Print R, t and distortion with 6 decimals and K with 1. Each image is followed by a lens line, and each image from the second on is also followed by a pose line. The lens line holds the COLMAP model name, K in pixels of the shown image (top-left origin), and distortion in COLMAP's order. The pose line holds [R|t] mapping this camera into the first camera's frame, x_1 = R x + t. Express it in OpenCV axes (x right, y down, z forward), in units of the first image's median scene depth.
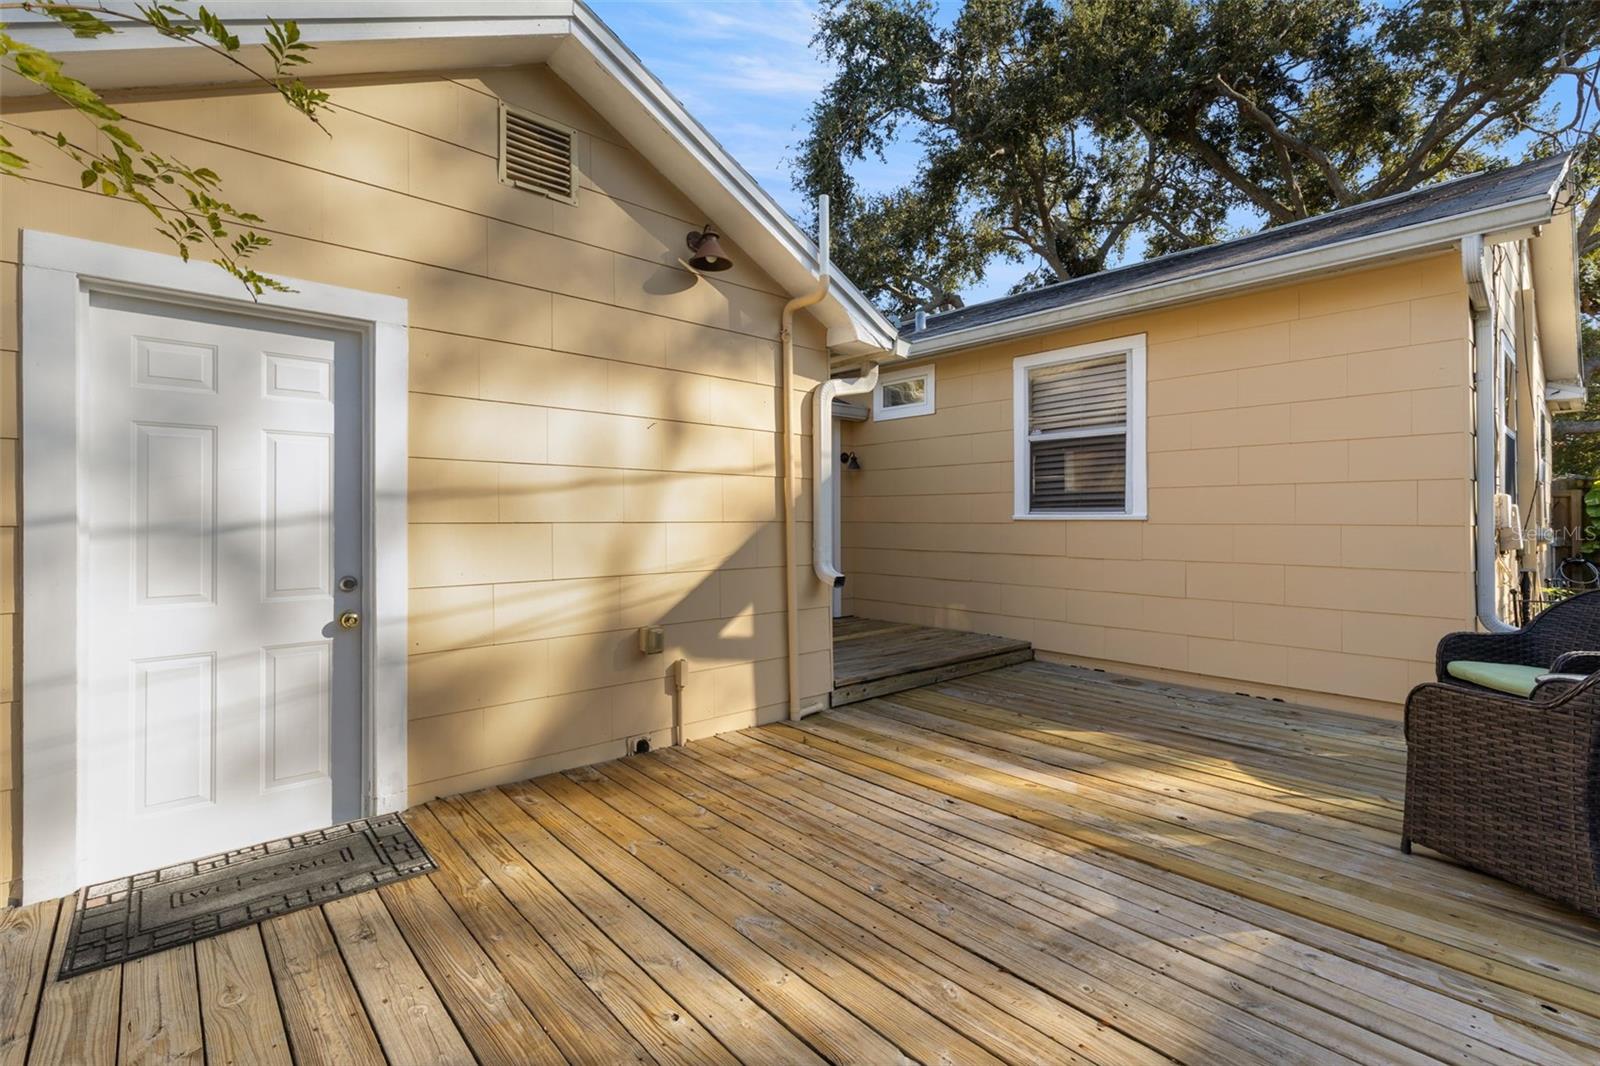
lens RADIAL K [[714.9, 0, 798.5], [0, 714.9, 526.7], [0, 0, 1]] dist [0.000861, 0.000036]
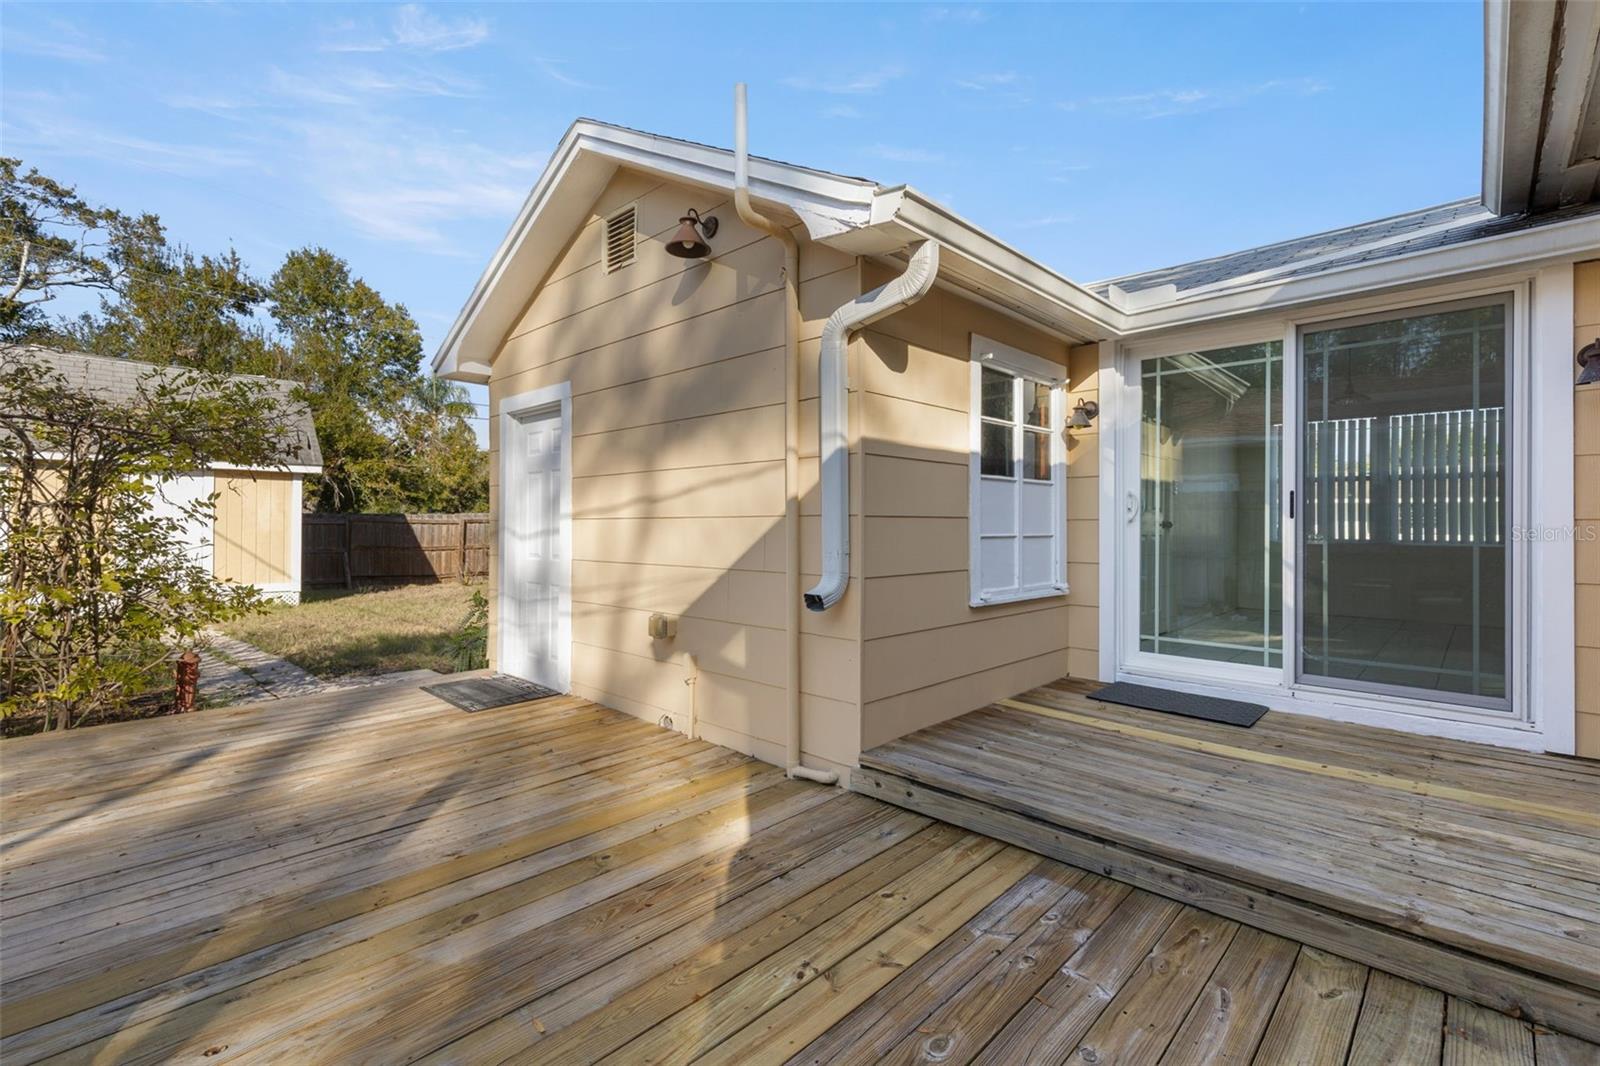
lens RADIAL K [[714.9, 0, 798.5], [0, 714.9, 526.7], [0, 0, 1]] dist [0.000861, 0.000036]
pose [[0.072676, 0.003132, -0.997351, 0.954477], [-0.007276, 0.999970, 0.002610, 0.004104], [0.997329, 0.007067, 0.072697, 1.206469]]
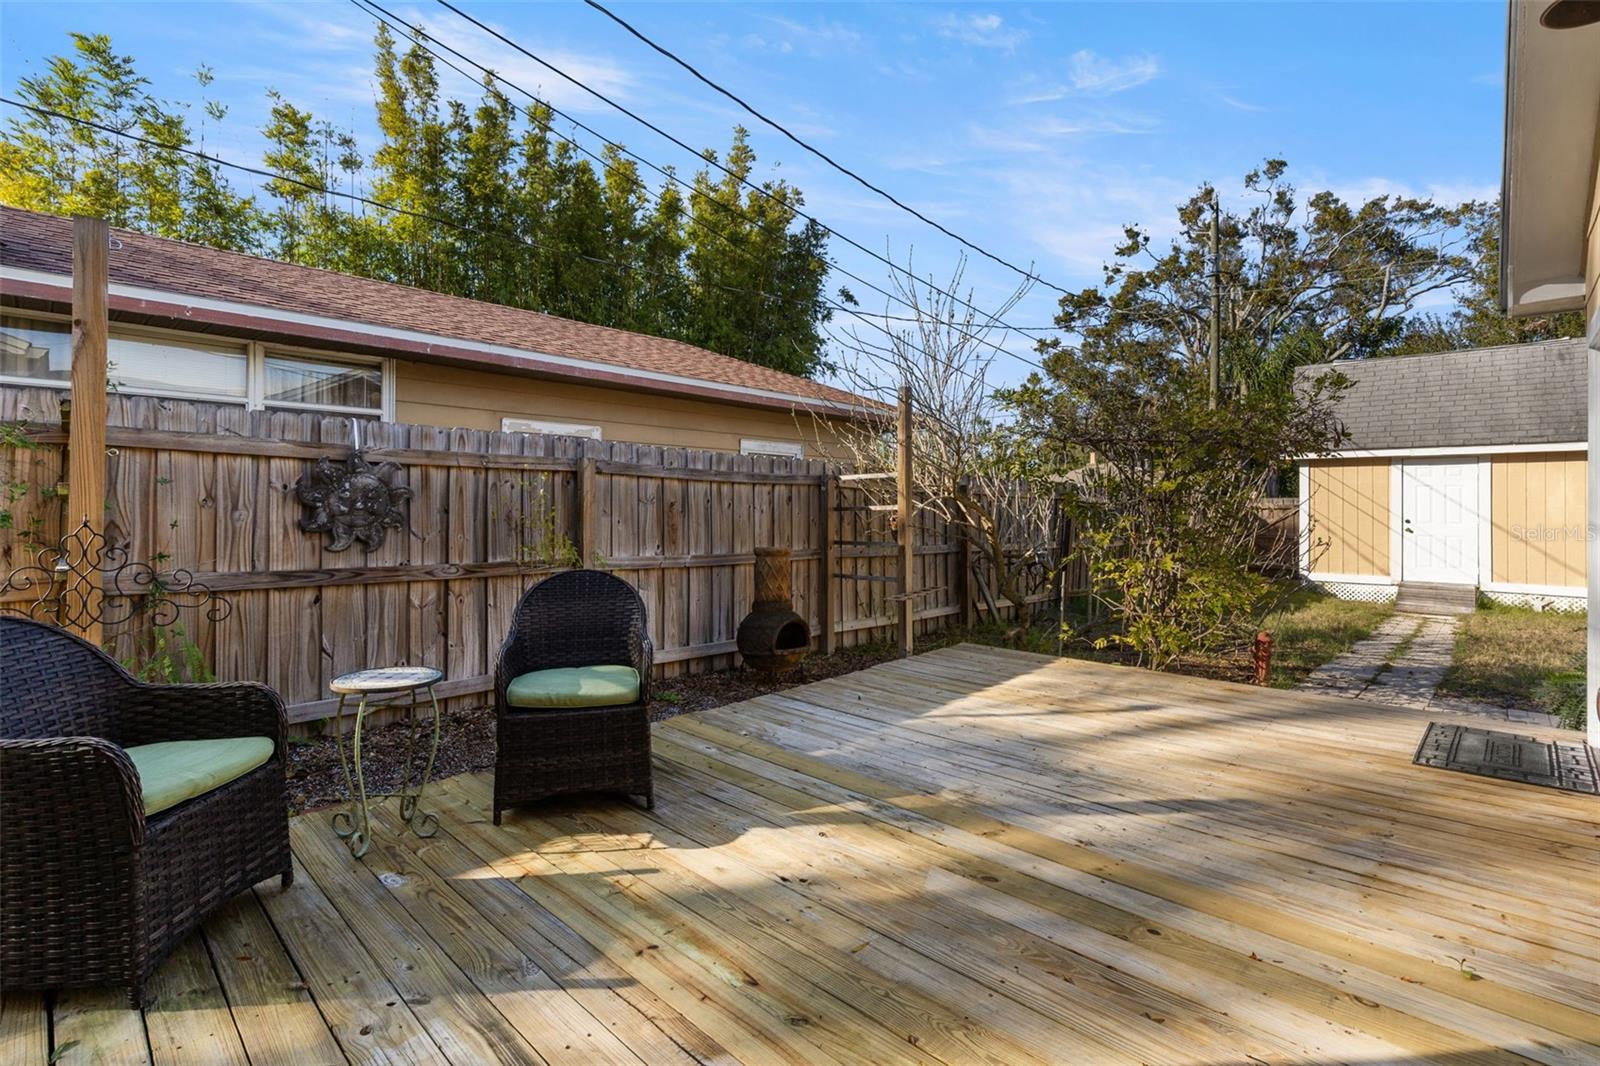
lens RADIAL K [[714.9, 0, 798.5], [0, 714.9, 526.7], [0, 0, 1]] dist [0.000861, 0.000036]
pose [[-0.997203, -0.000556, -0.074743, 0.549521], [-0.002536, 0.999649, 0.026387, -0.004086], [0.074702, 0.026503, -0.996854, 1.623458]]
